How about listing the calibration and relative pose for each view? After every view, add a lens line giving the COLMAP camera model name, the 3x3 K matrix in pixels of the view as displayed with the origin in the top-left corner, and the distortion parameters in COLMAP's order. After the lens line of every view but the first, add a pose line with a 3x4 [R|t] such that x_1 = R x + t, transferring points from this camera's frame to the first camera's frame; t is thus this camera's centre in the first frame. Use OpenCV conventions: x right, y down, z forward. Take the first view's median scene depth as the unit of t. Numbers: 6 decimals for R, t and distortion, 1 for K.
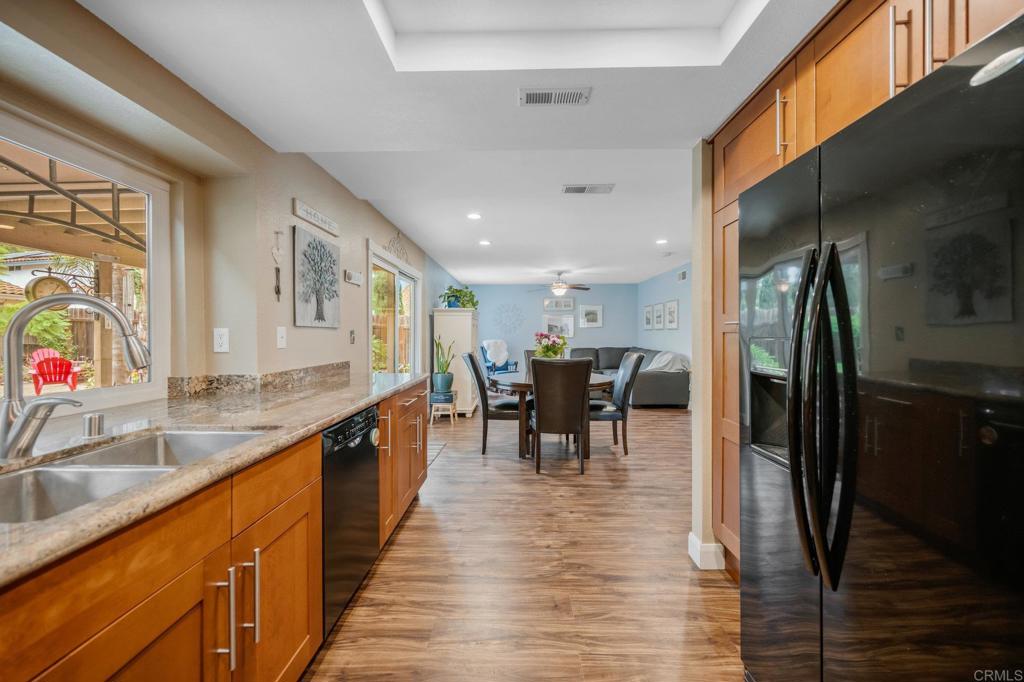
lens RADIAL K [[403.1, 0, 513.2], [0, 403.1, 326.7], [0, 0, 1]] dist [-0.002954, 0.001399]
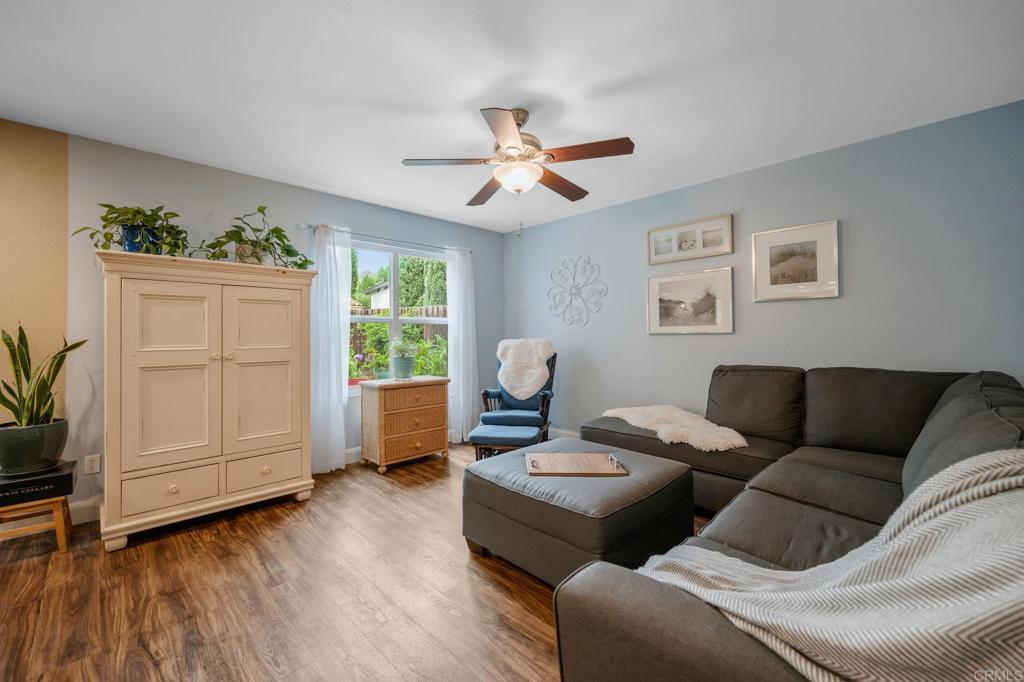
lens RADIAL K [[422.9, 0, 506.5], [0, 422.9, 330.0], [0, 0, 1]] dist [-0.001995, -0.000142]
pose [[0.712287, -0.007243, -0.701851, 0.962600], [0.017224, 0.999826, 0.007161, 0.065124], [0.701677, -0.017190, 0.712287, 2.256744]]
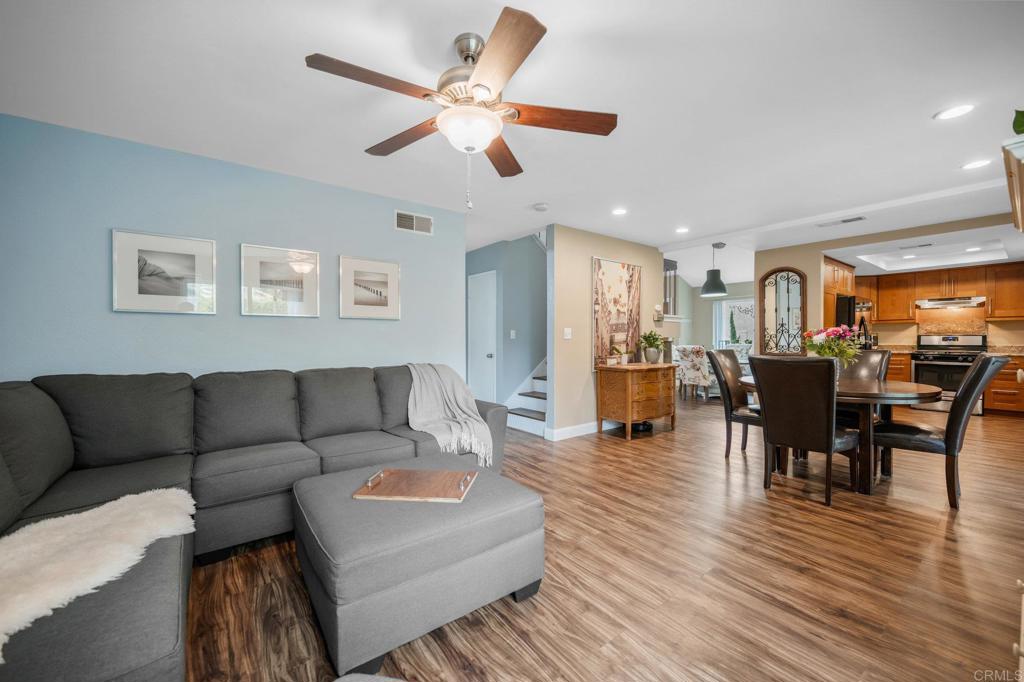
lens RADIAL K [[403.1, 0, 508.9], [0, 403.1, 339.8], [0, 0, 1]] dist [-0.002954, 0.001399]
pose [[-0.620856, 0.000600, 0.783924, -0.220601], [-0.012000, 0.999875, -0.010269, 0.092482], [-0.783832, -0.015782, -0.620772, 3.286257]]
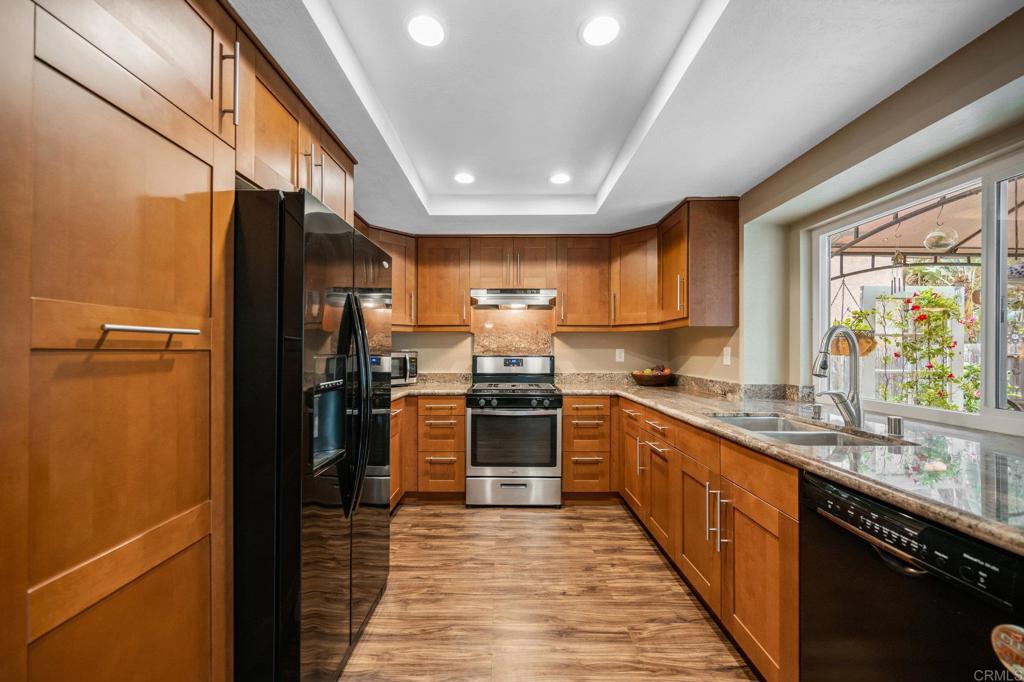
lens RADIAL K [[403.1, 0, 509.5], [0, 403.1, 348.0], [0, 0, 1]] dist [-0.002954, 0.001399]
pose [[-0.999779, 0.004009, -0.020642, 0.077887], [0.004524, 0.999679, -0.024931, 0.013955], [0.020536, -0.025019, -0.999476, 1.029059]]
